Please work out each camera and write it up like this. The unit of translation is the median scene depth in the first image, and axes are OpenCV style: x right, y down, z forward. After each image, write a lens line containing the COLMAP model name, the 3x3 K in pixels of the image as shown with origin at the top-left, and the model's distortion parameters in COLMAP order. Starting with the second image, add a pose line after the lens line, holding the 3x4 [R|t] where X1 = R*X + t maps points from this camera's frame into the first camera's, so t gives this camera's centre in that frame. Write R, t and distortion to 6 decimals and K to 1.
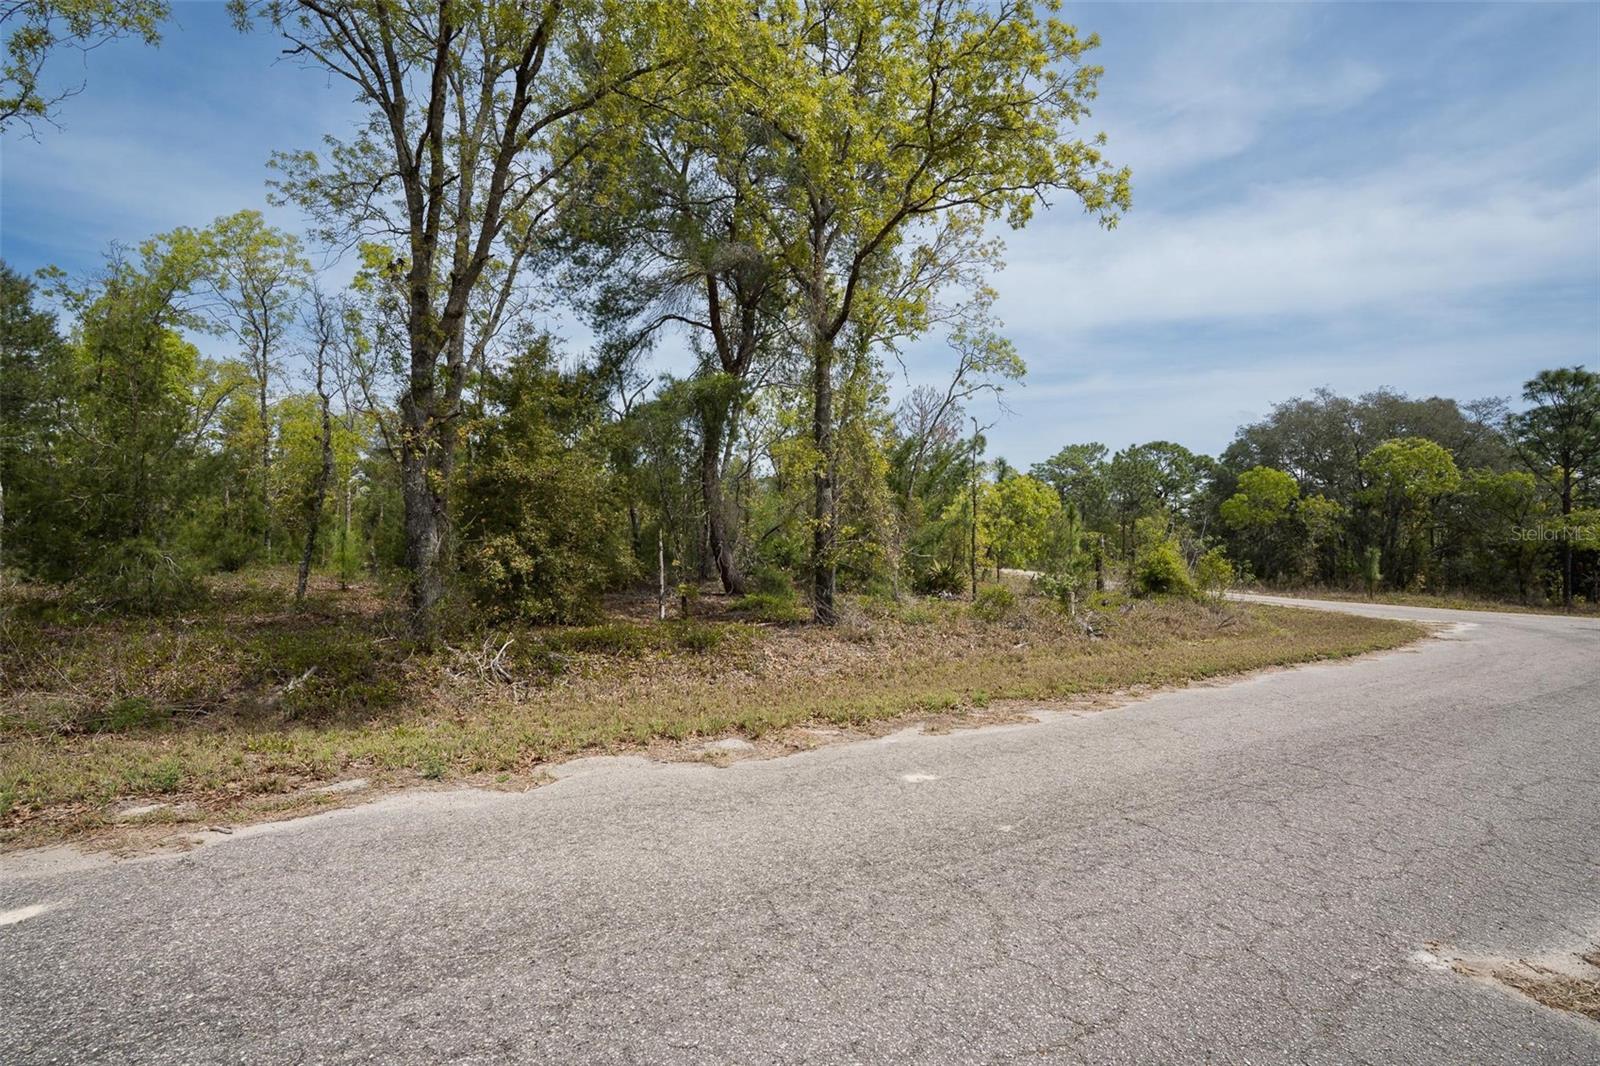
lens RADIAL K [[738.3, 0, 796.0], [0, 738.3, 525.5], [0, 0, 1]] dist [-0.067515, 0.027188]
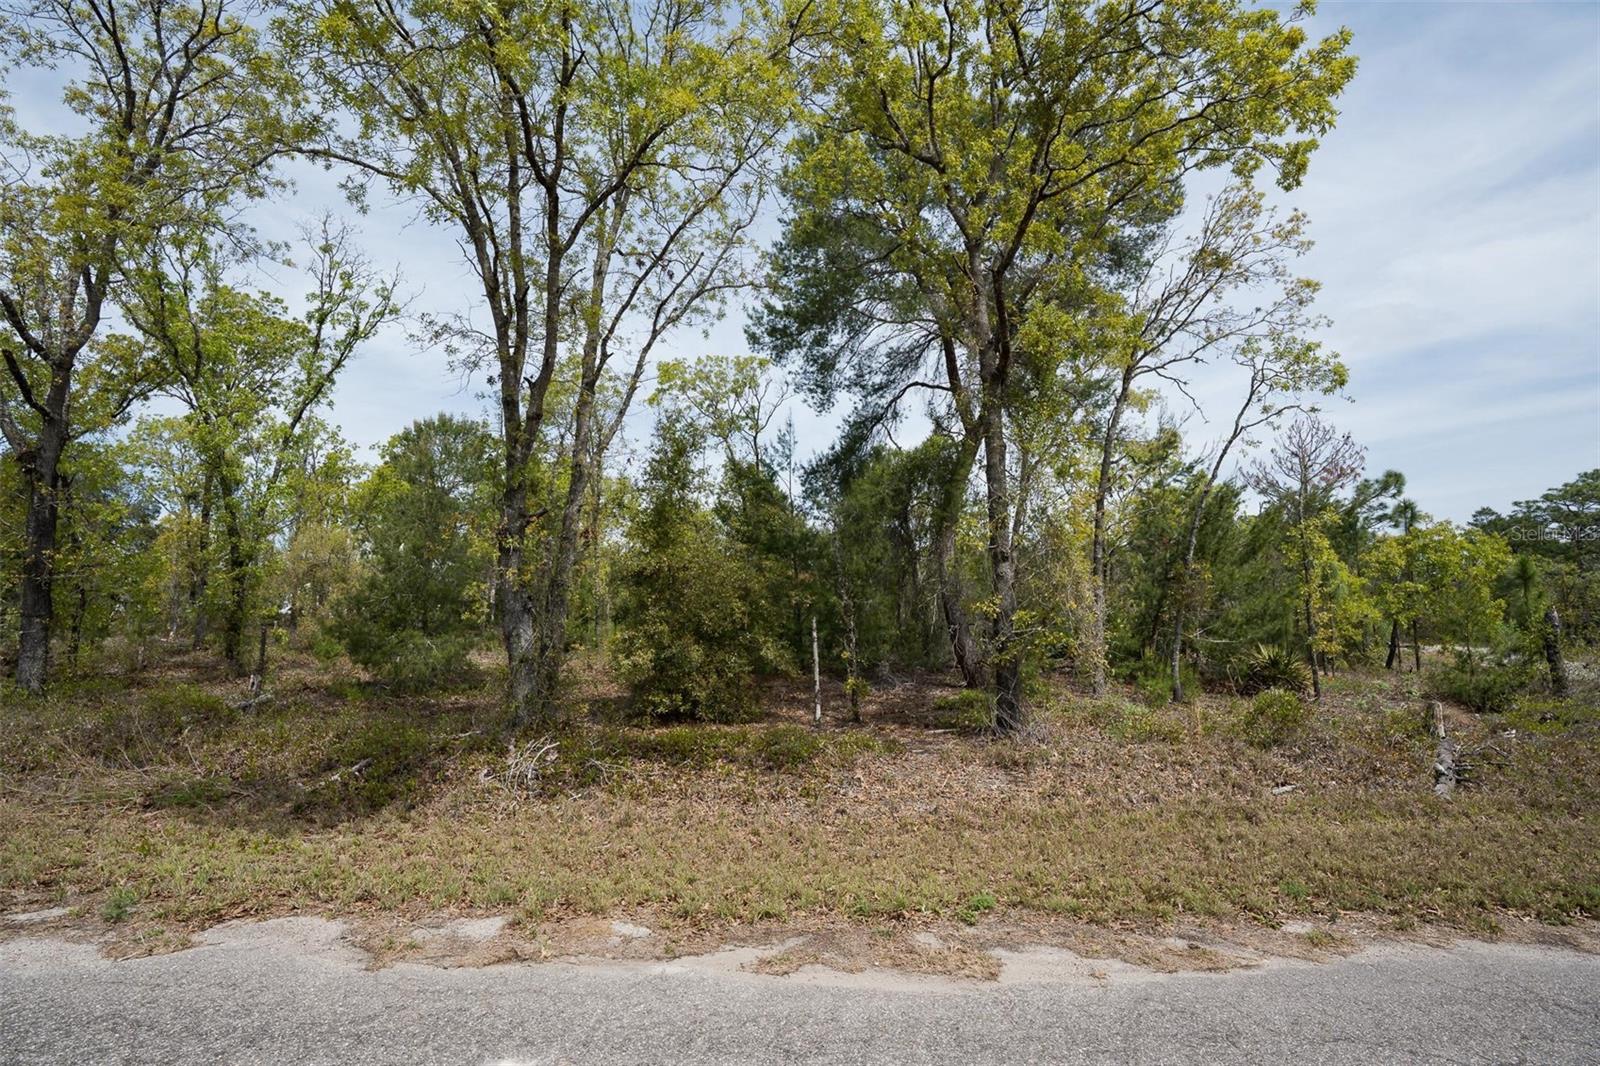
lens RADIAL K [[738.3, 0, 796.0], [0, 738.3, 525.5], [0, 0, 1]] dist [-0.067515, 0.027188]
pose [[0.869398, -0.072966, -0.488695, 0.156795], [0.023367, 0.994001, -0.106843, -0.007105], [0.493559, 0.081470, 0.865888, 0.129889]]
